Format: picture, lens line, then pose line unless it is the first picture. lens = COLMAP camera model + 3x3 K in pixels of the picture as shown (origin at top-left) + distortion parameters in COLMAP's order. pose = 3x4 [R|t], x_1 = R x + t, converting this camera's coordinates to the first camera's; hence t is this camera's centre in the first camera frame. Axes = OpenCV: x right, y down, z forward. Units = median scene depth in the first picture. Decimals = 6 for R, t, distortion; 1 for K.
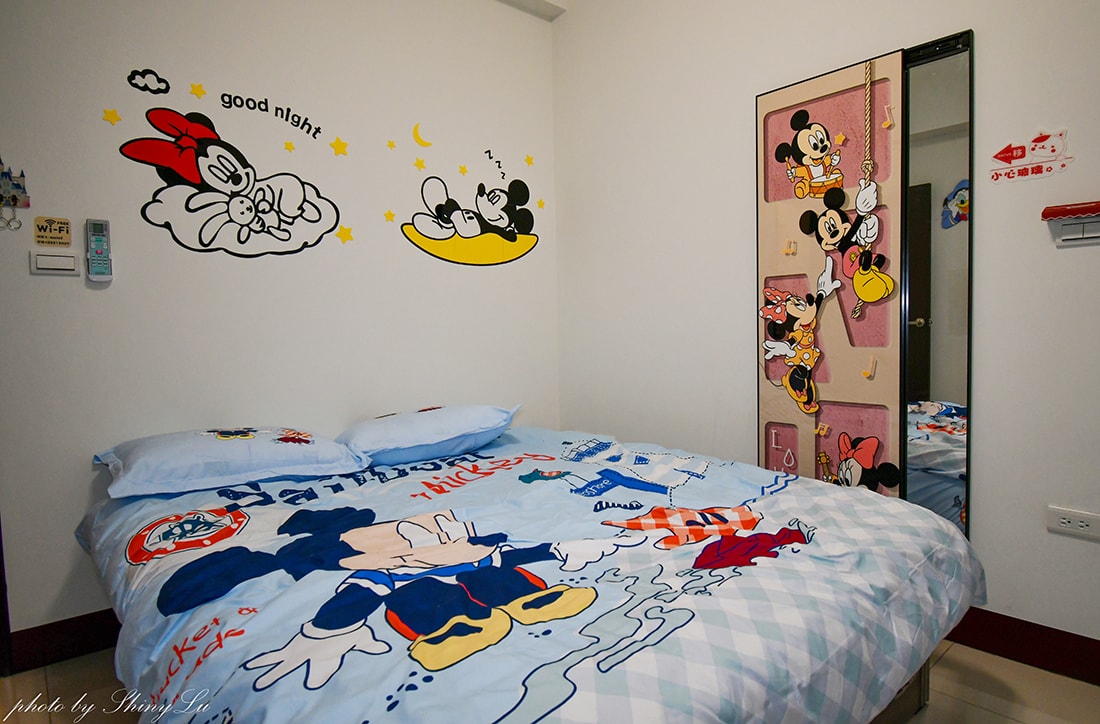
lens RADIAL K [[597.5, 0, 549.1], [0, 597.5, 357.0], [0, 0, 1]] dist [-0.000828, -0.001038]
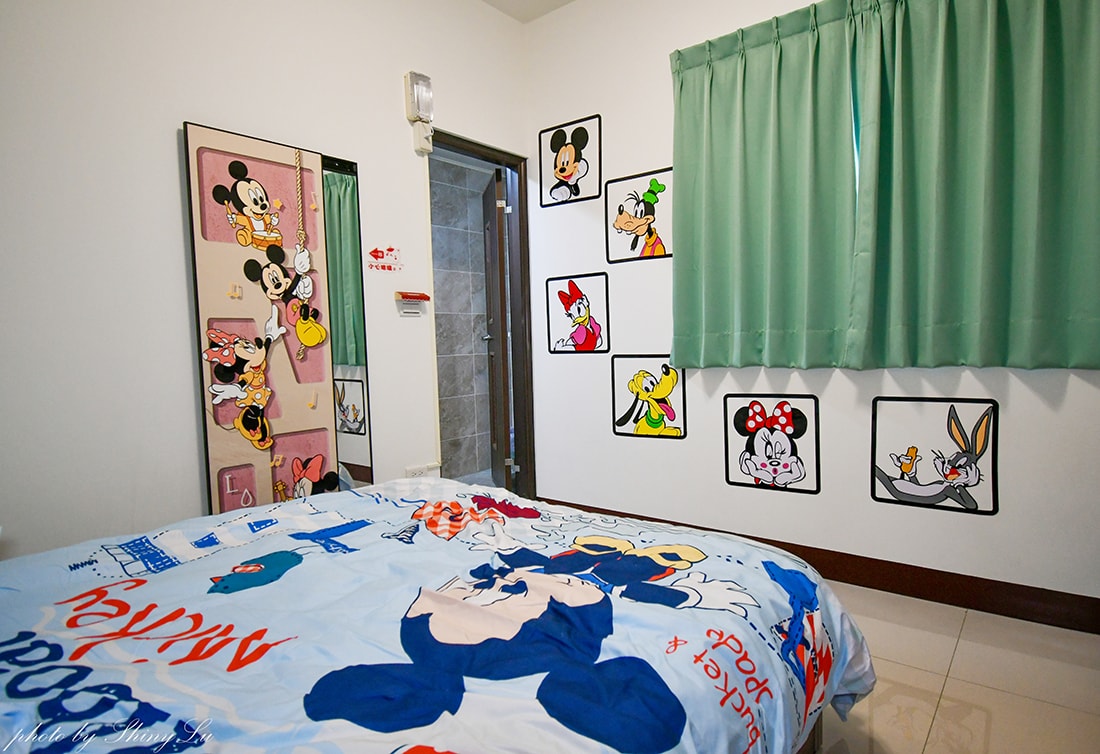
lens RADIAL K [[625.6, 0, 549.3], [0, 625.6, 380.9], [0, 0, 1]] dist [0.001260, -0.000184]
pose [[-0.157563, -0.042433, 0.986597, -0.770998], [0.078686, 0.995360, 0.055376, -0.050719], [-0.984369, 0.086357, -0.153493, 0.680876]]
